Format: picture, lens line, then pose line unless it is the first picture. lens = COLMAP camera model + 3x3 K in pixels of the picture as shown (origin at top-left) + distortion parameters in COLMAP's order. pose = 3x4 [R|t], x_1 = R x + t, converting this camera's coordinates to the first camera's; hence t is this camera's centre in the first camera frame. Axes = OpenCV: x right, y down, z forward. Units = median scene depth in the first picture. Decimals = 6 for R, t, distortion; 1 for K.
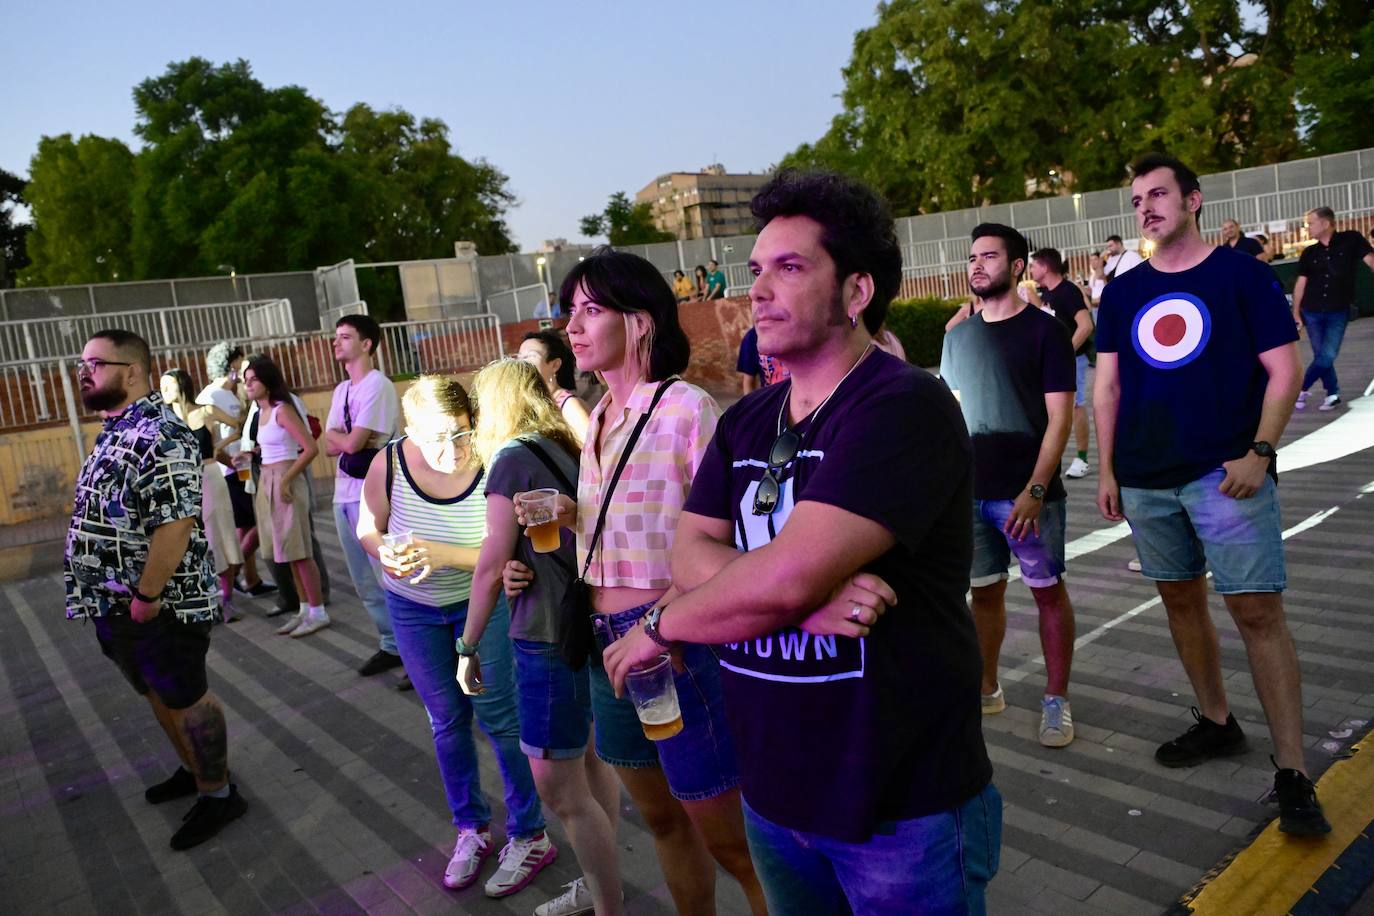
lens RADIAL K [[981.2, 0, 649.5], [0, 981.2, 434.3], [0, 0, 1]] dist [0.023096, -0.029028]
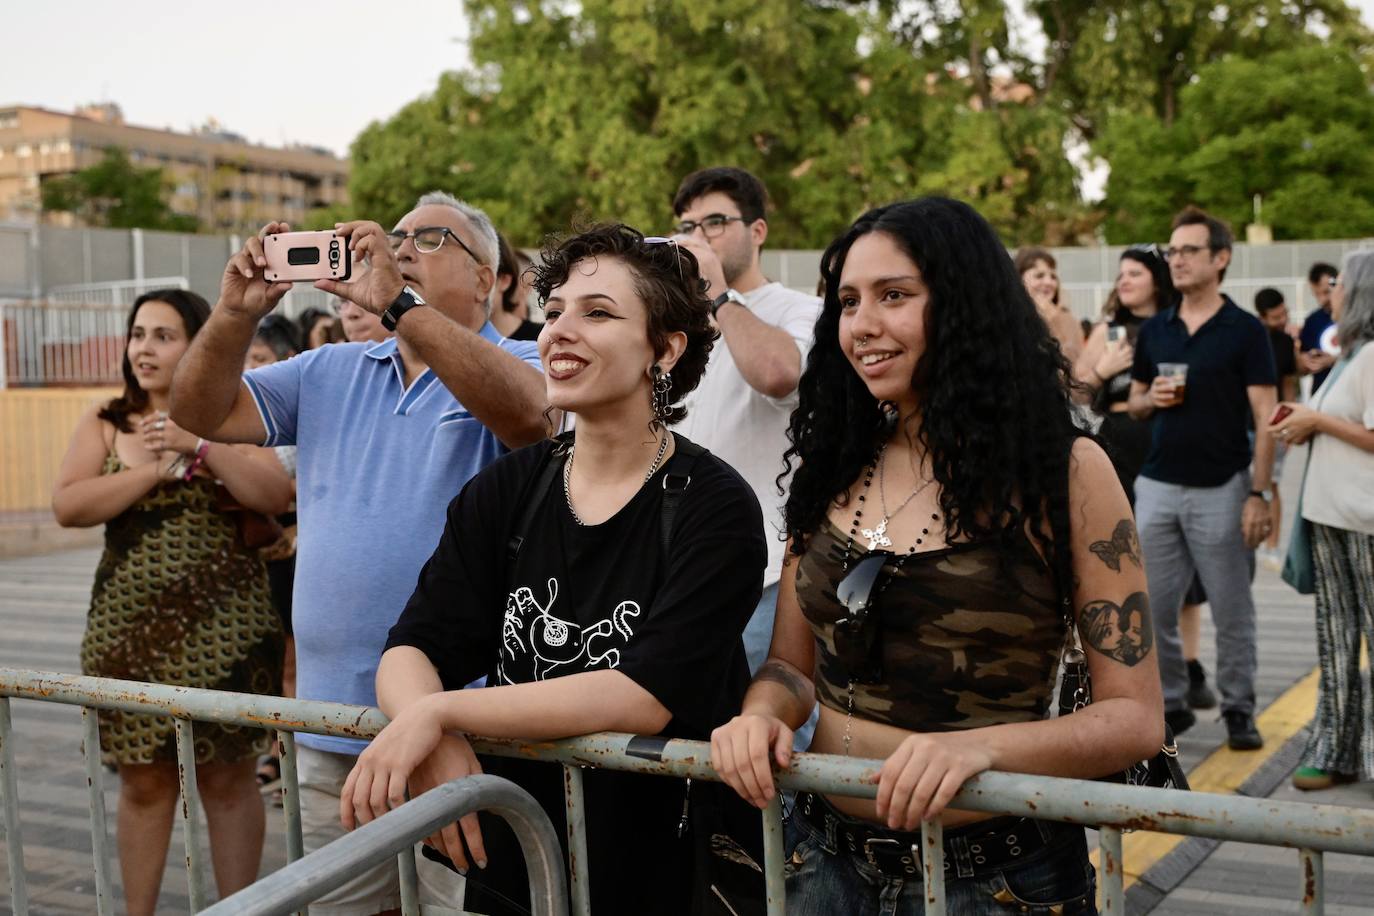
lens RADIAL K [[1819.8, 0, 655.8], [0, 1819.8, 457.8], [0, 0, 1]] dist [0.001490, -0.039467]
pose [[0.923039, 0.089906, 0.374054, -0.105089], [-0.054675, 0.993097, -0.103777, 0.027909], [-0.380802, 0.075339, 0.921582, -0.081479]]
